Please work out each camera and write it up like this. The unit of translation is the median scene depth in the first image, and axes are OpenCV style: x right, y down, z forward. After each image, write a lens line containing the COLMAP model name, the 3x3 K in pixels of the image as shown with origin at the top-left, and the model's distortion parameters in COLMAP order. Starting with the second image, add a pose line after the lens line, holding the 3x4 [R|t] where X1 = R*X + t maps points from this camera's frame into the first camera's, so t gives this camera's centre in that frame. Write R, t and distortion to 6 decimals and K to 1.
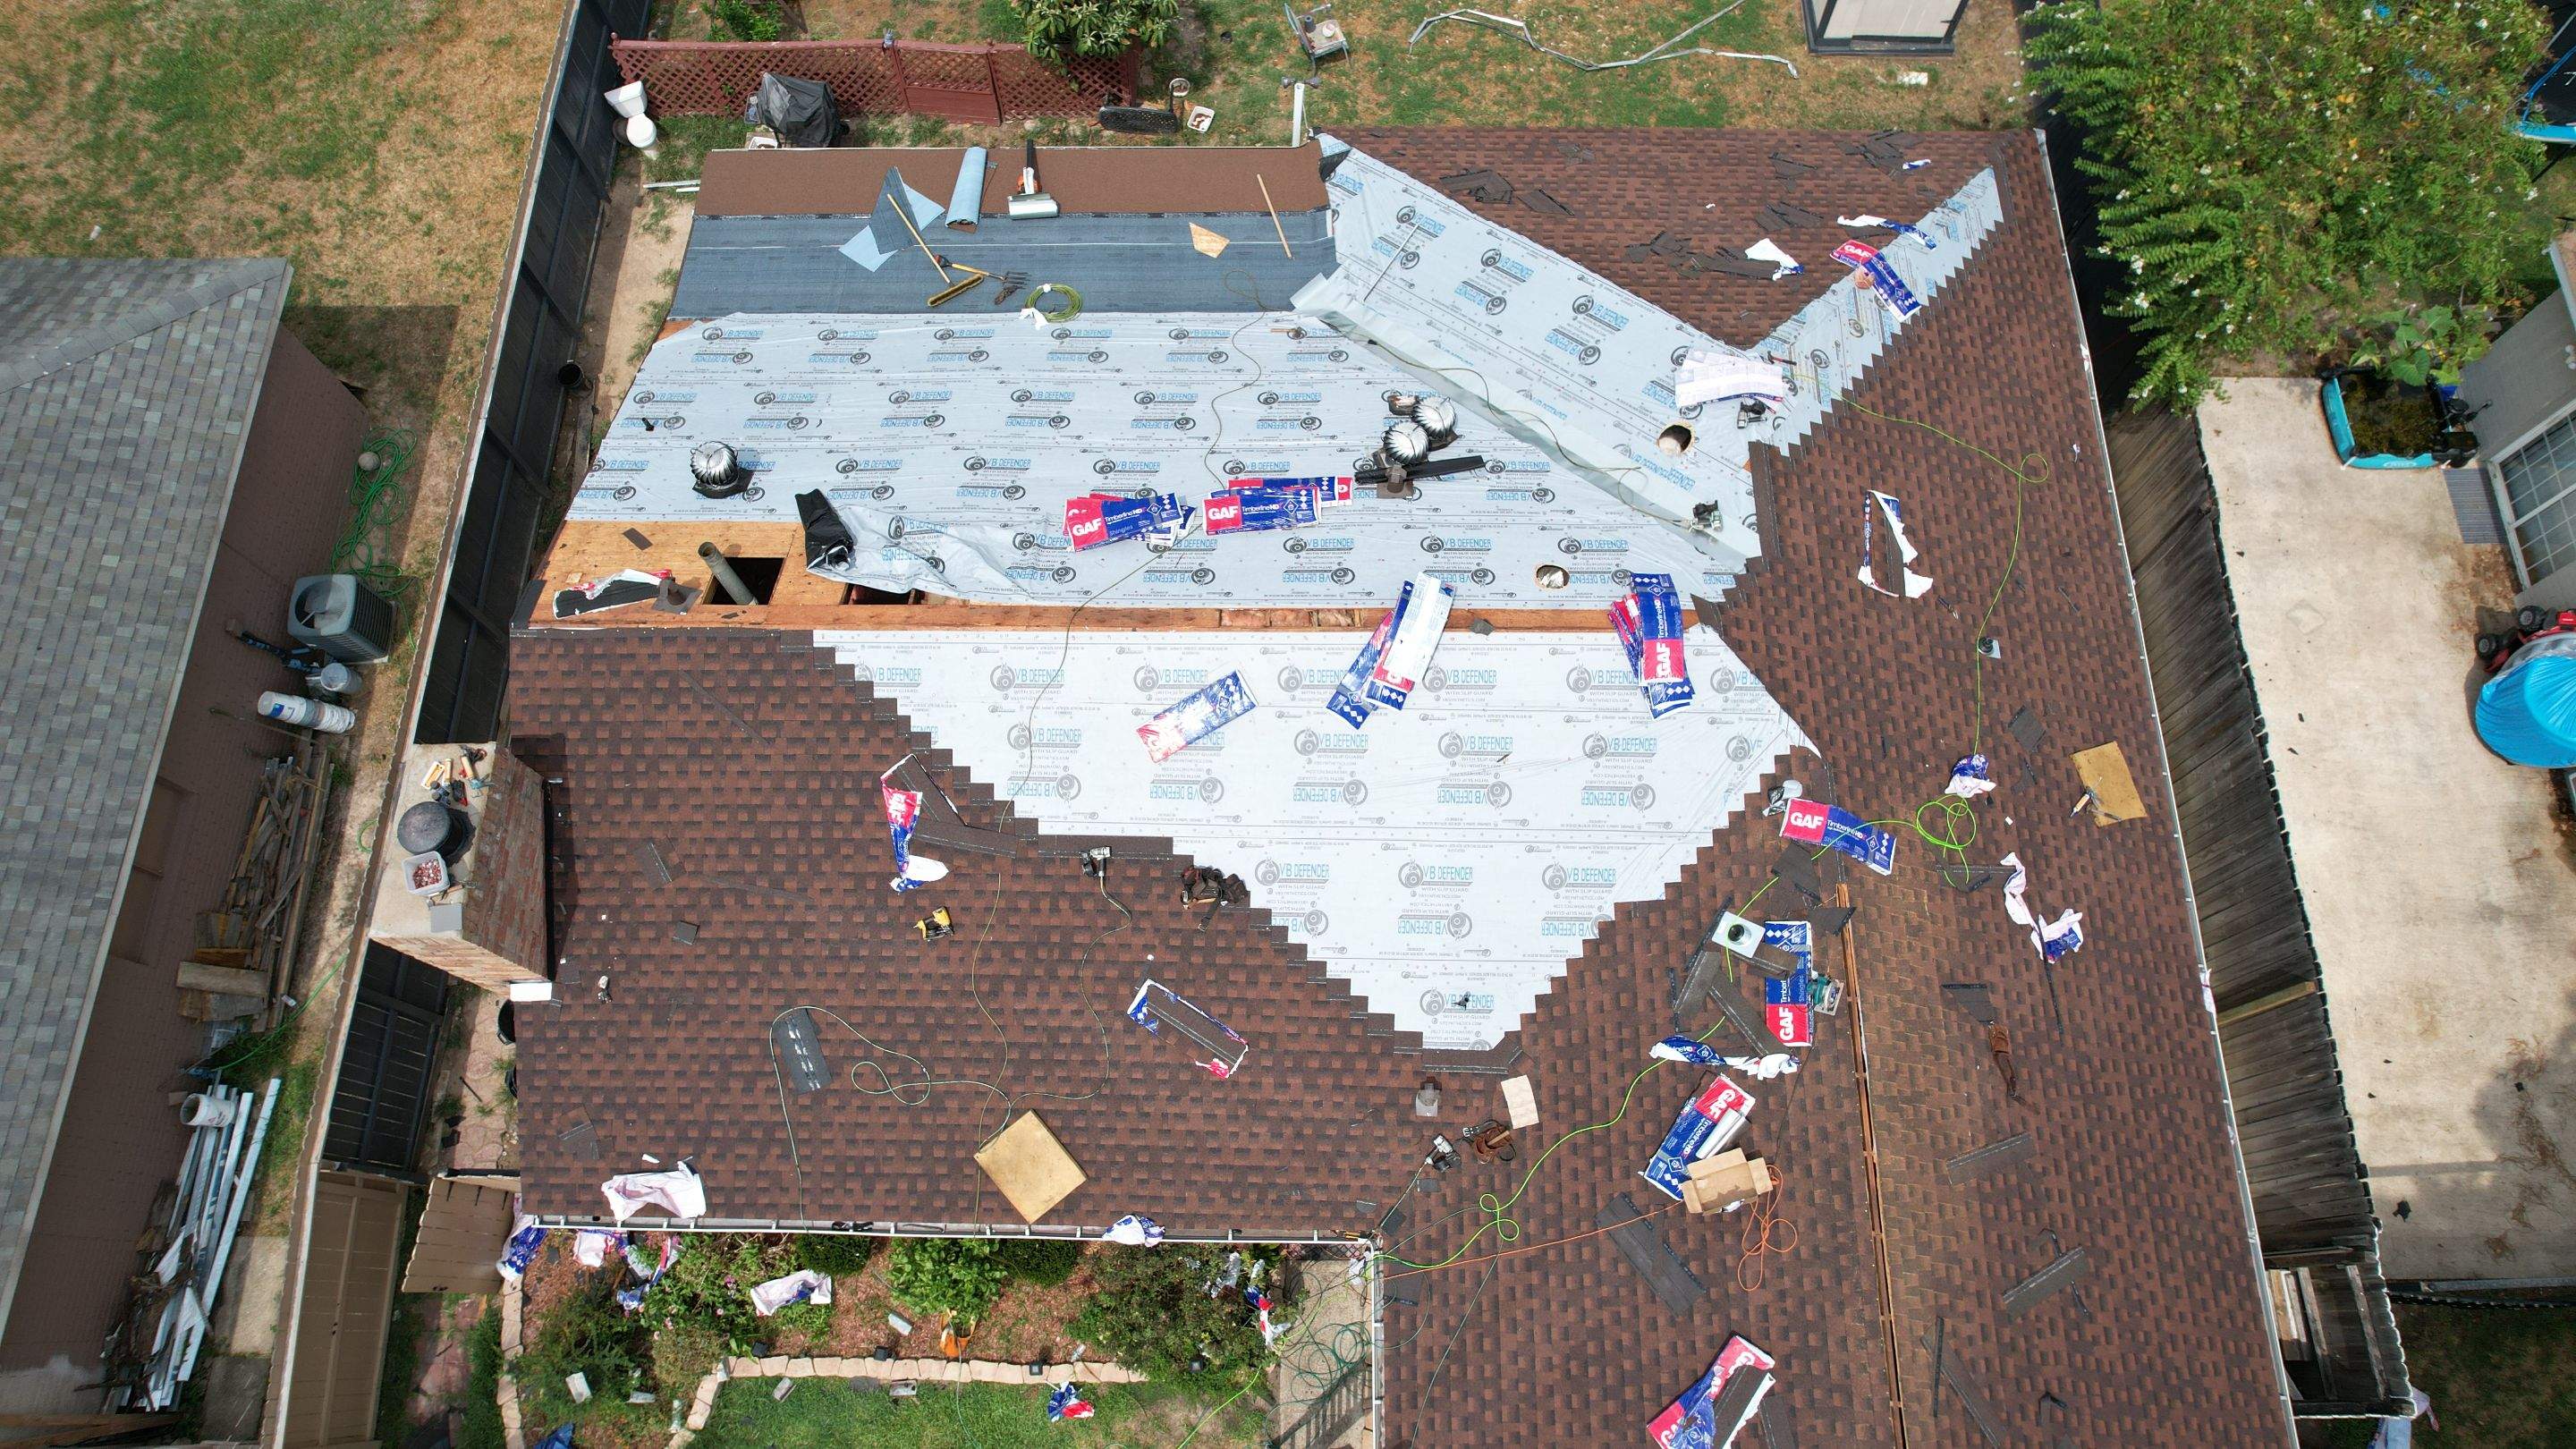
lens RADIAL K [[1638.7, 0, 1284.7], [0, 1638.7, 720.8], [0, 0, 1]] dist [-0.077210, 0.066630]
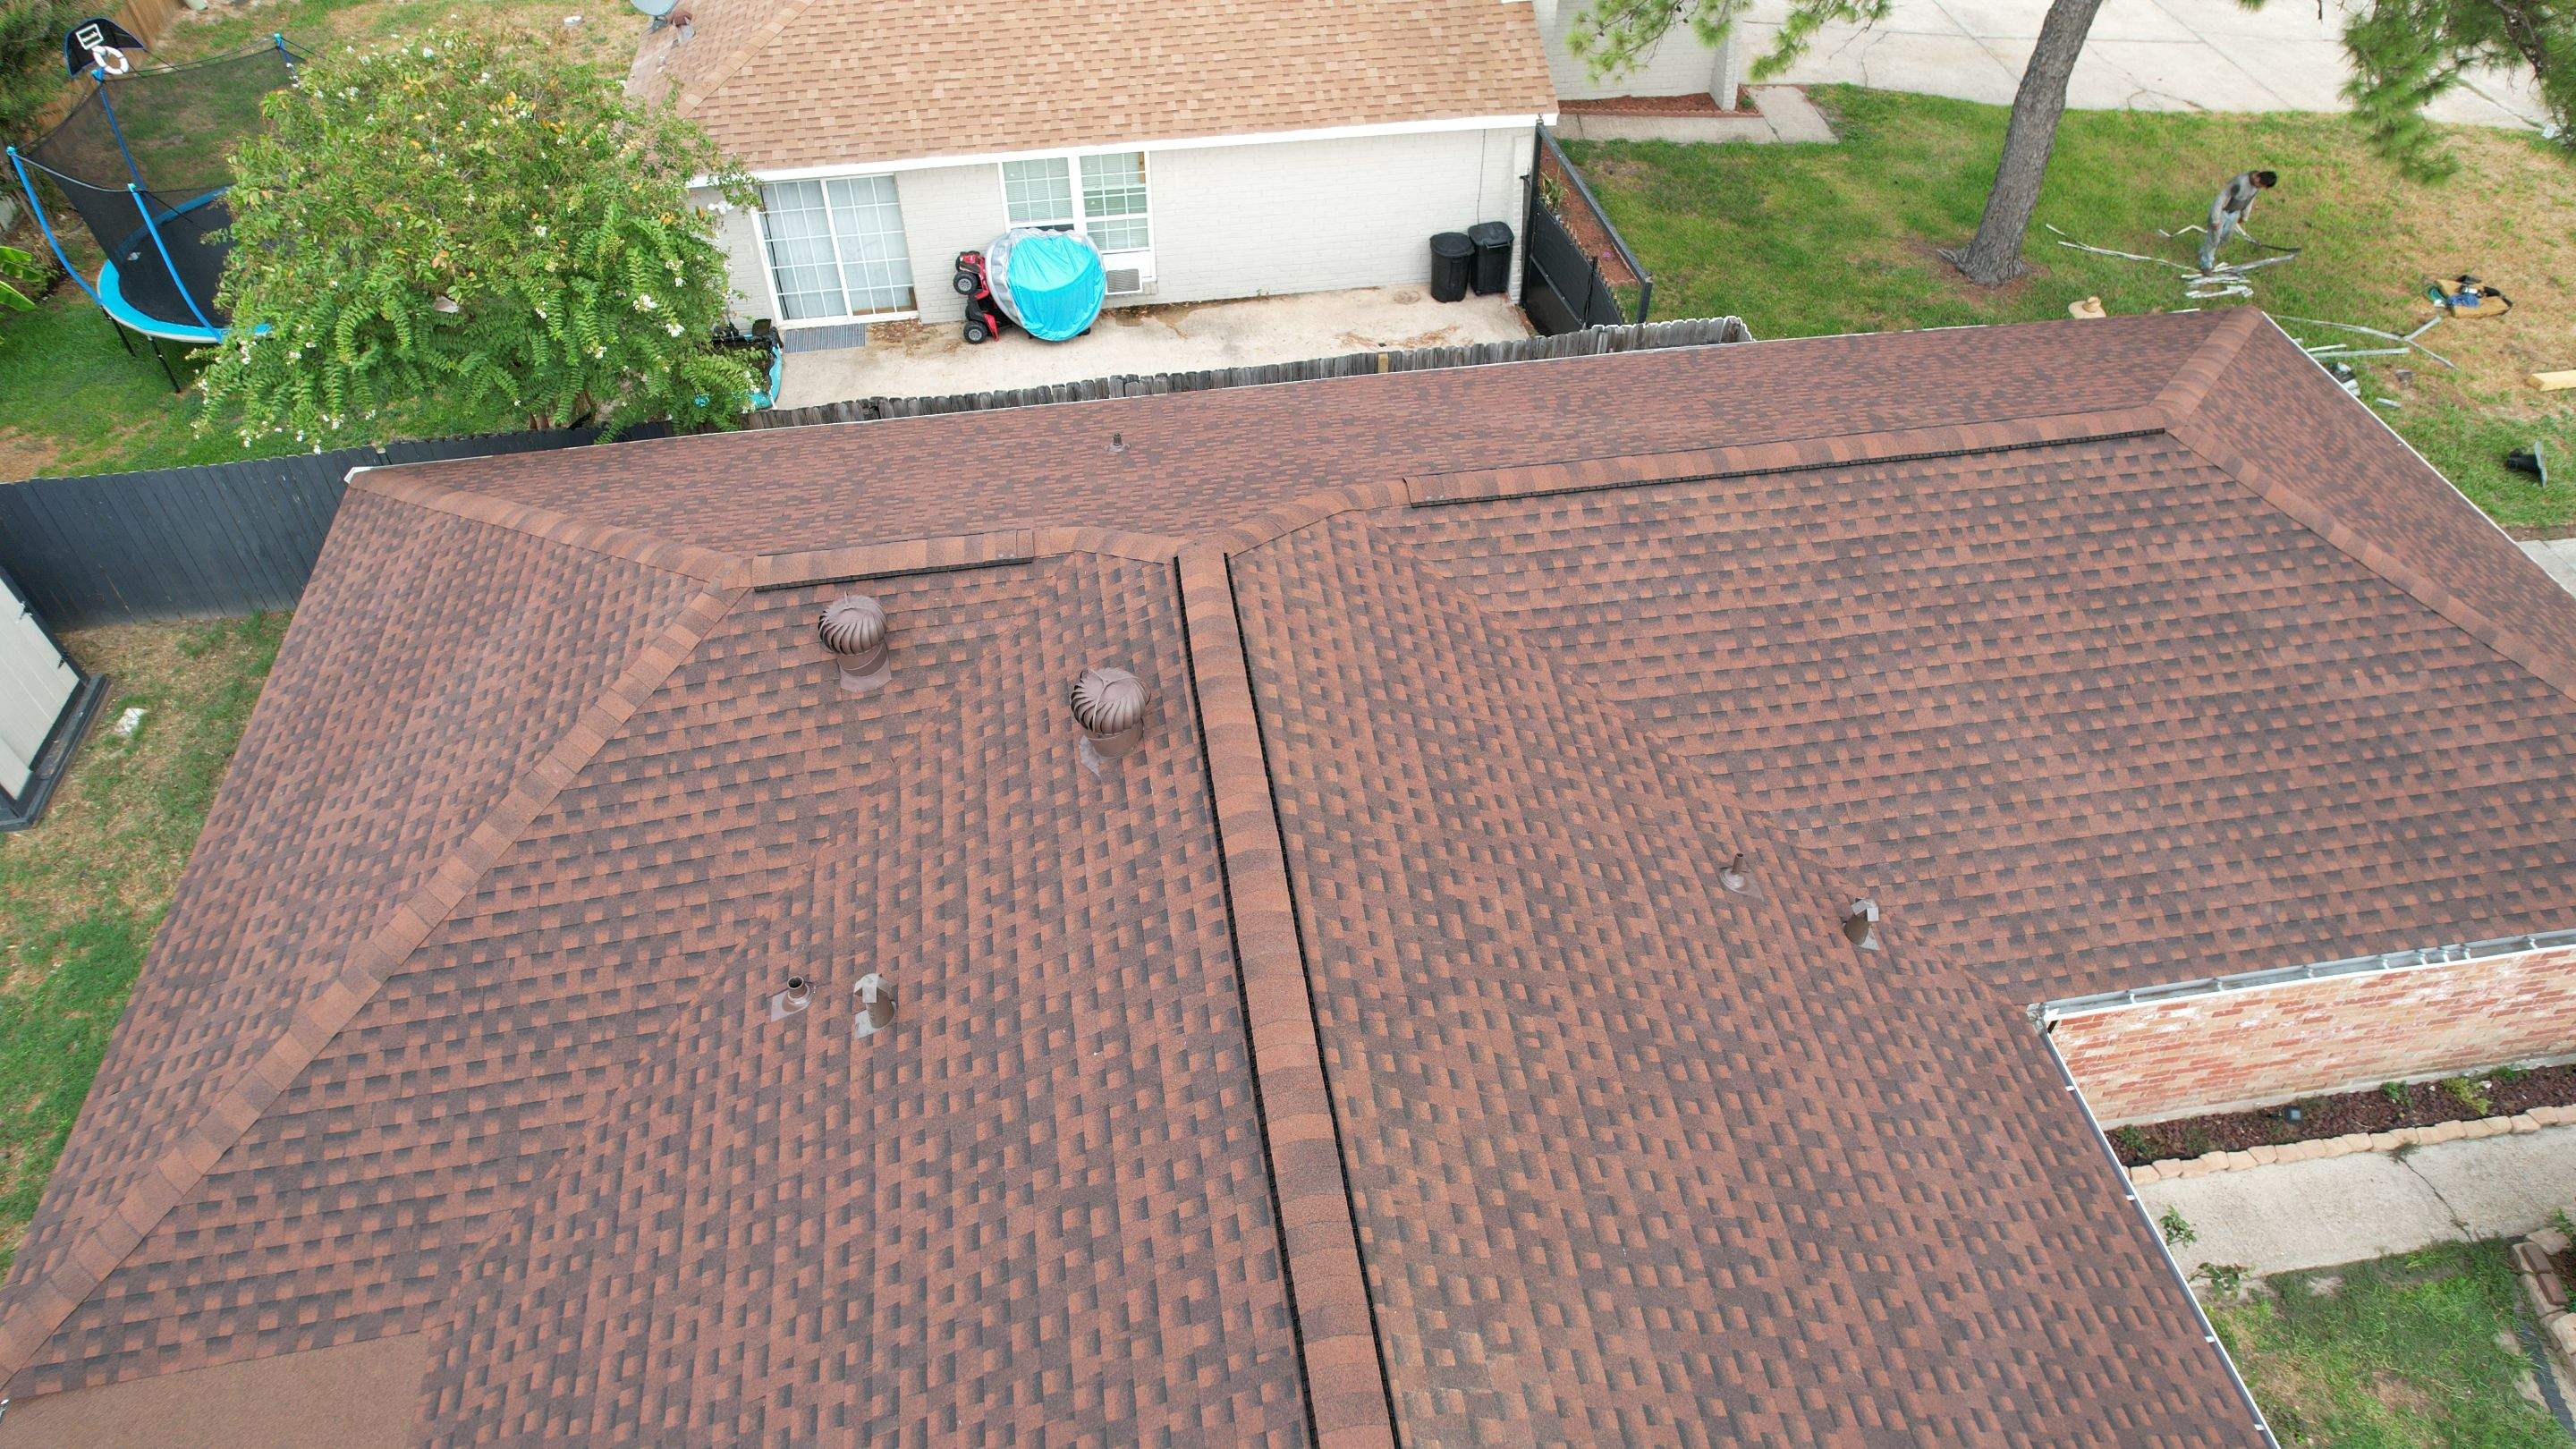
lens RADIAL K [[1638.7, 0, 1285.7], [0, 1638.7, 727.5], [0, 0, 1]] dist [-0.077210, 0.066630]
pose [[-0.156613, -0.692579, 0.704136, -0.284726], [0.926891, 0.143151, 0.346960, -0.236679], [-0.341095, 0.706995, 0.619525, 0.531282]]
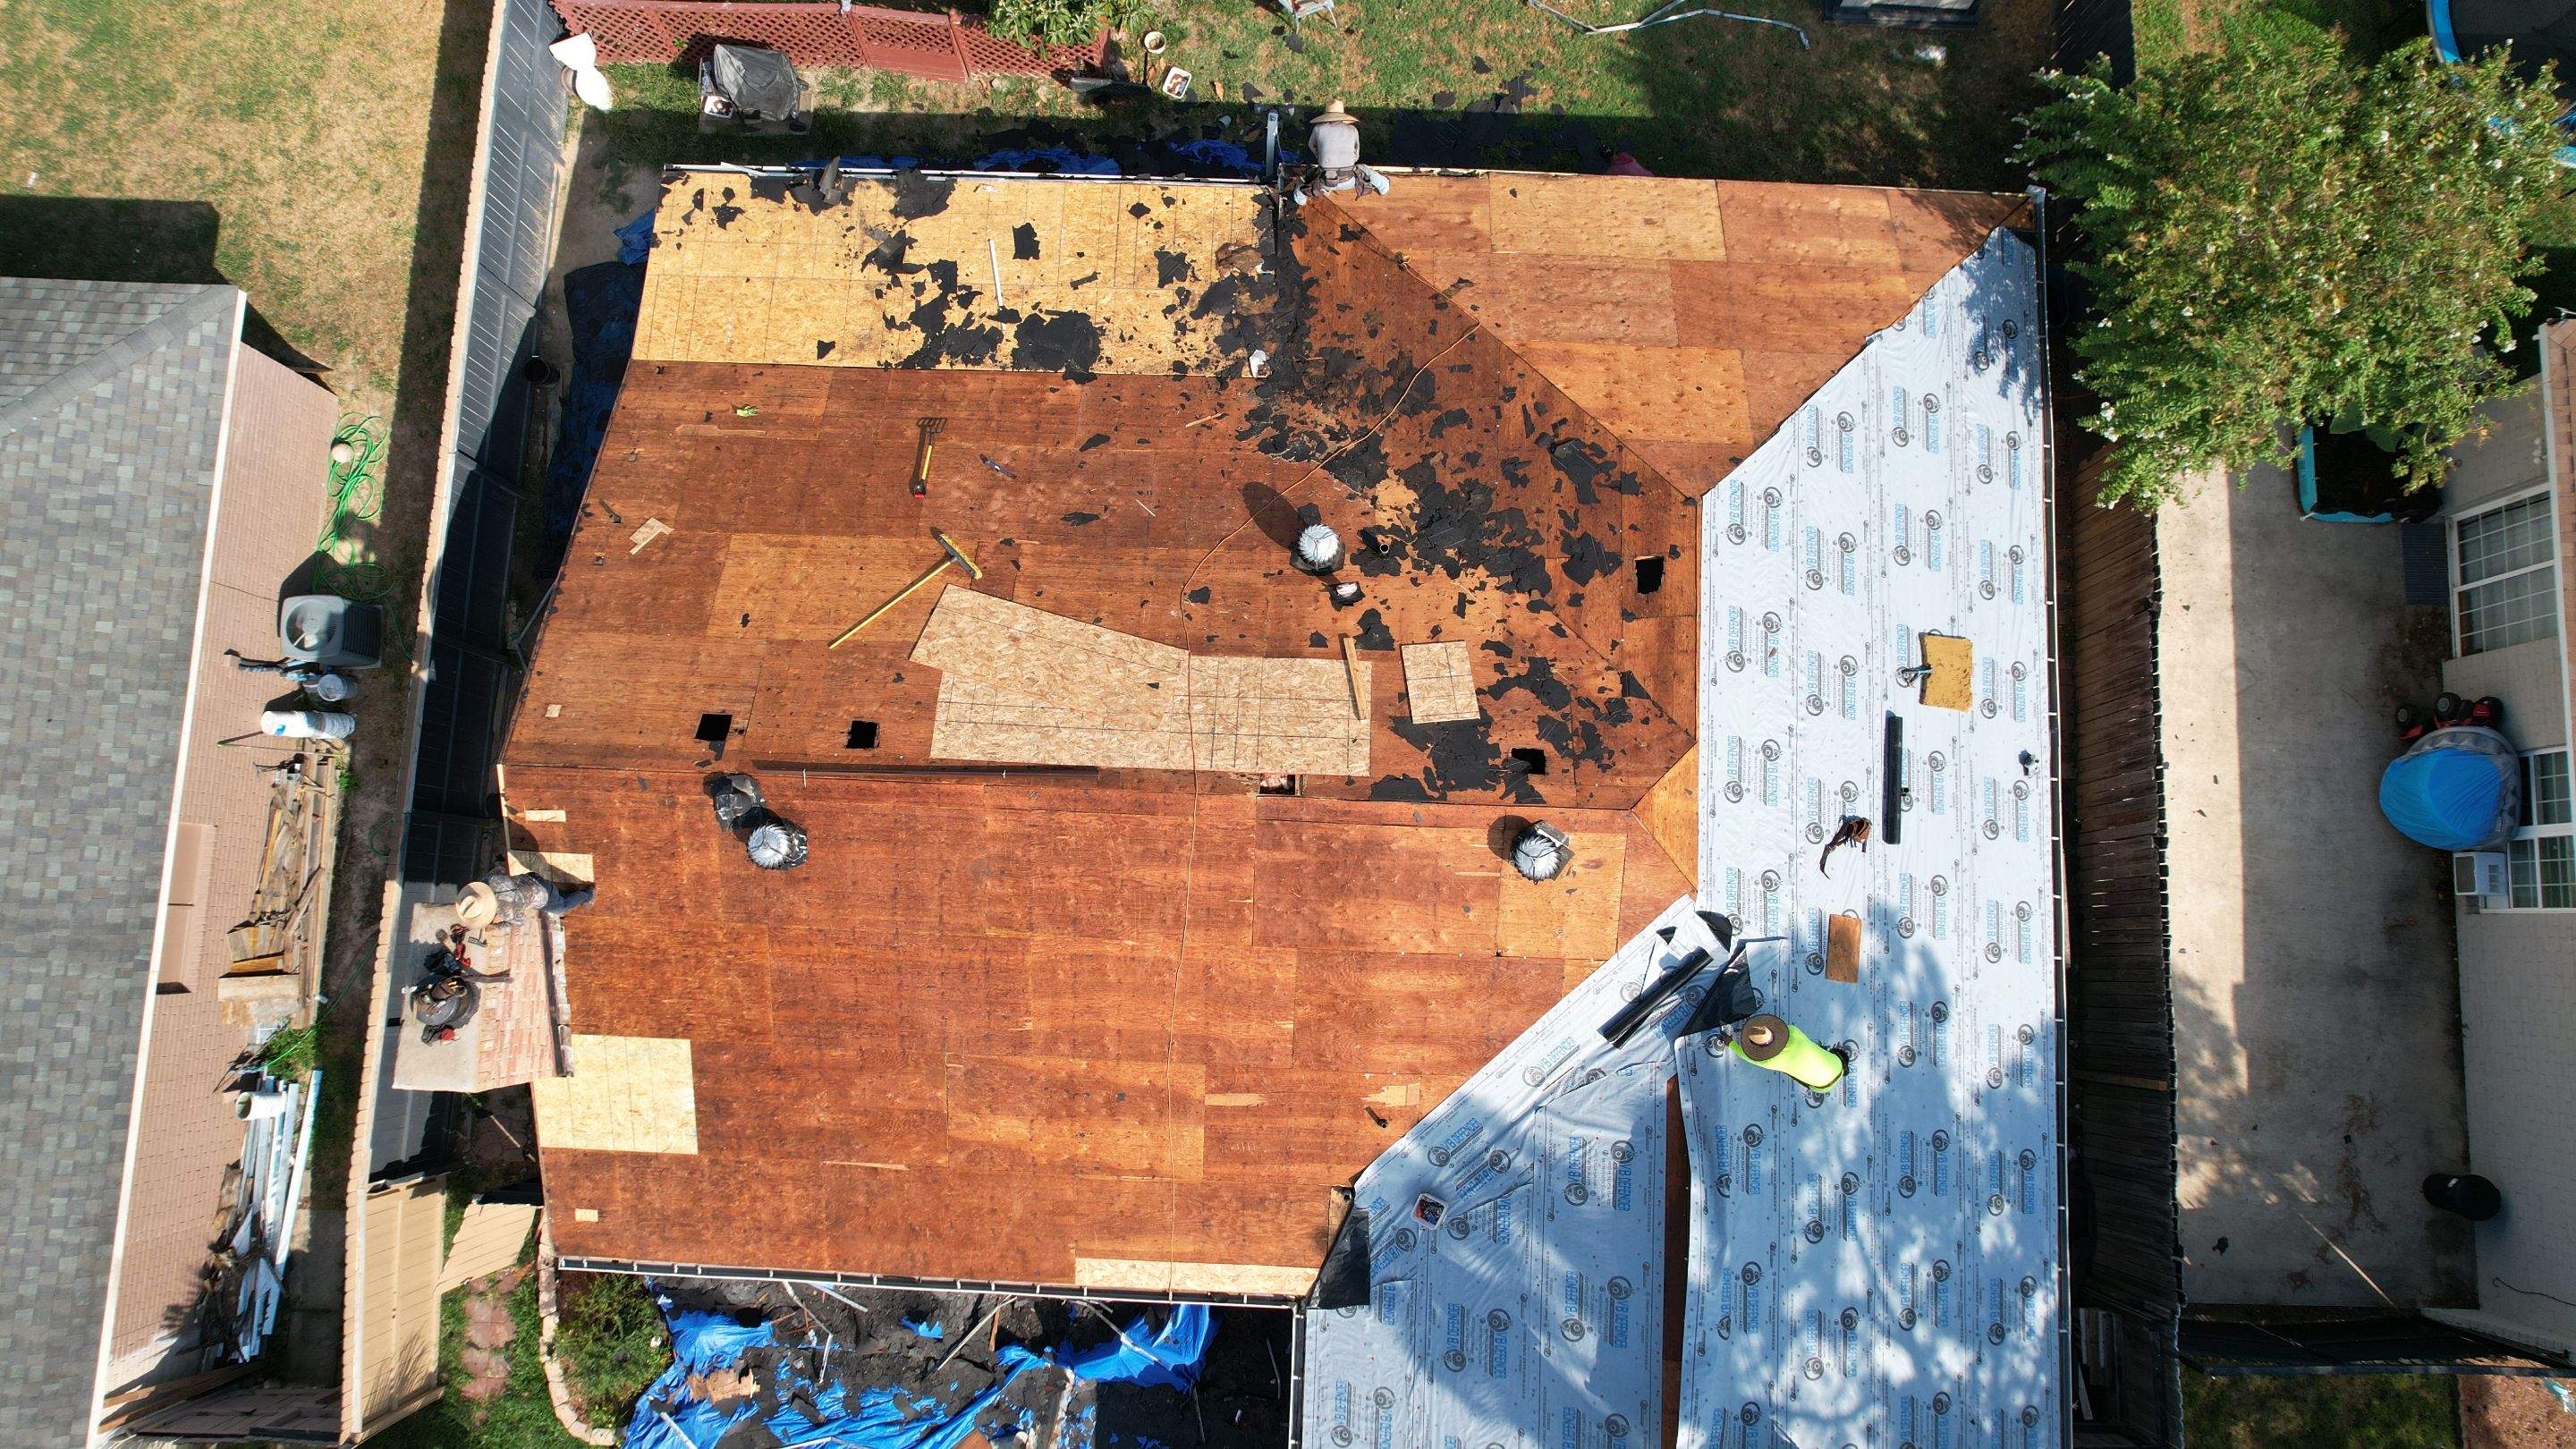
lens RADIAL K [[1638.7, 0, 1281.6], [0, 1638.7, 716.9], [0, 0, 1]] dist [-0.077210, 0.066630]
pose [[0.999550, 0.030007, 0.000492, 0.029040], [-0.029321, 0.972935, 0.229212, -0.317281], [0.006400, -0.229123, 0.973376, -0.015822]]
